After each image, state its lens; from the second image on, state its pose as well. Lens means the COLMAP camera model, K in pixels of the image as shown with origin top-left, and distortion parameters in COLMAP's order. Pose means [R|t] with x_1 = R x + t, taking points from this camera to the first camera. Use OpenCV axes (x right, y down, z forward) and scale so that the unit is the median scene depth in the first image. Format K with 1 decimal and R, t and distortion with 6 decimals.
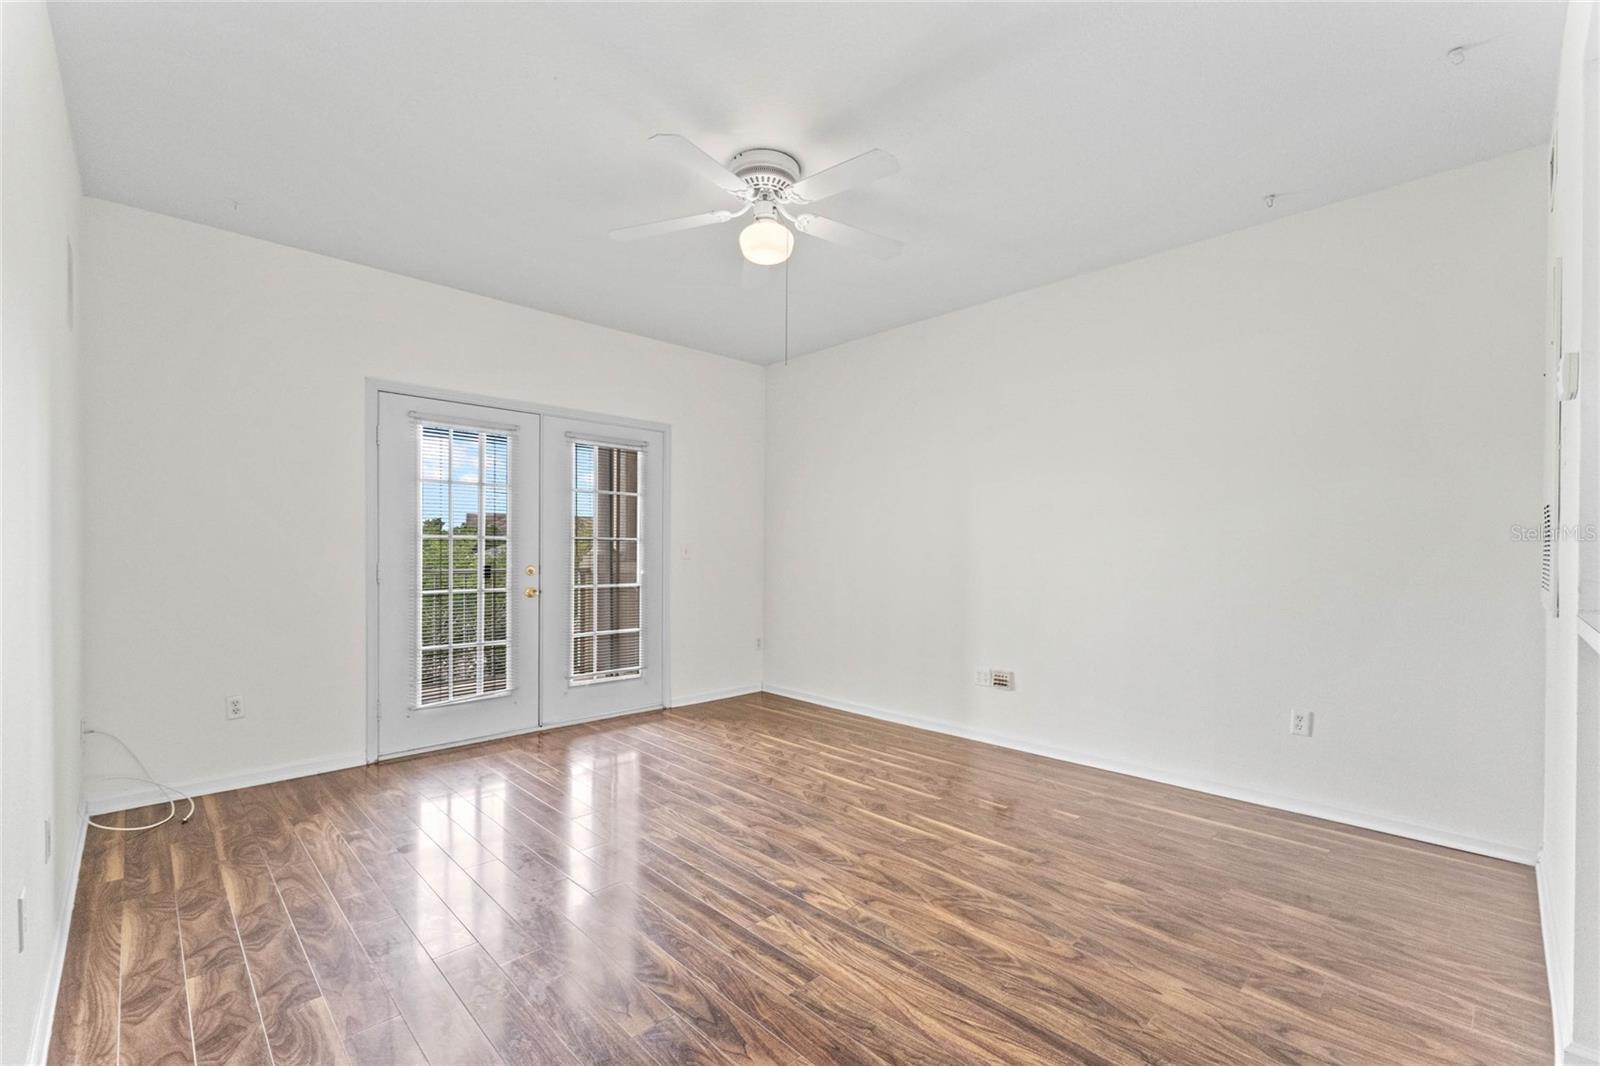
lens RADIAL K [[696.3, 0, 803.8], [0, 696.3, 547.1], [0, 0, 1]] dist [-0.001050, 0.001015]
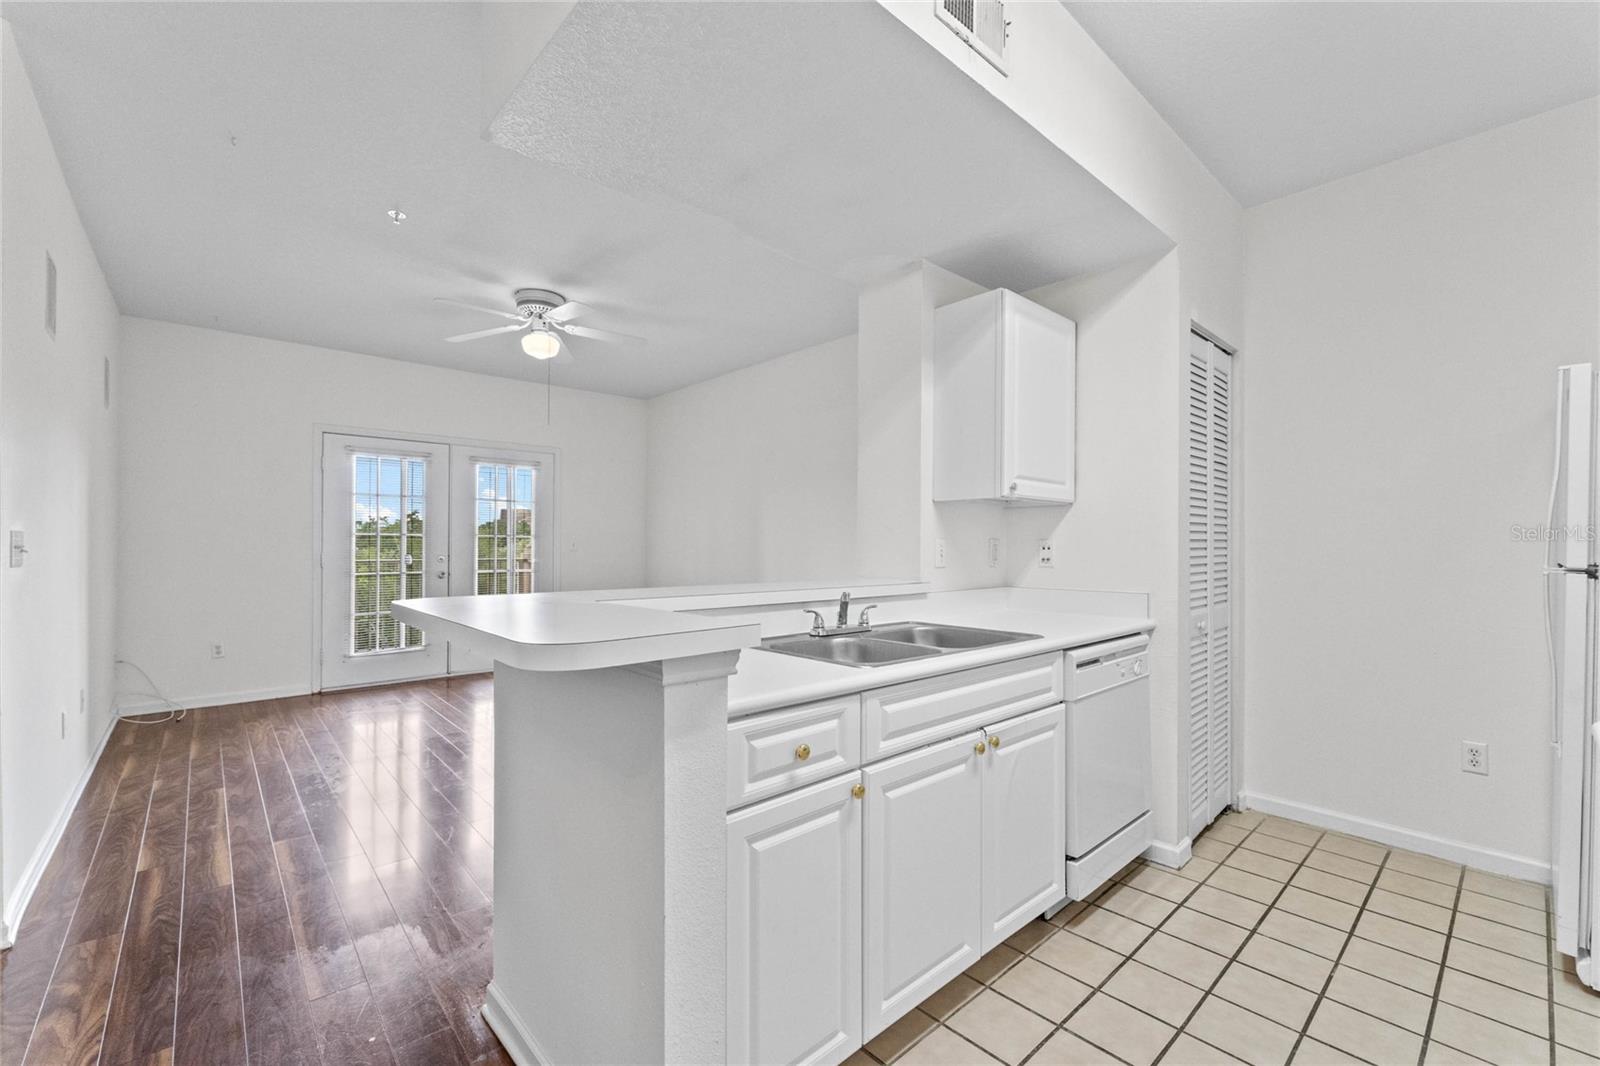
lens RADIAL K [[668.3, 0, 802.6], [0, 668.3, 533.3], [0, 0, 1]] dist [0.000493, -0.001088]
pose [[0.999410, -0.001201, -0.034312, 0.475813], [0.000847, 0.999946, -0.010317, -0.002515], [0.034322, 0.010282, 0.999358, -0.379561]]
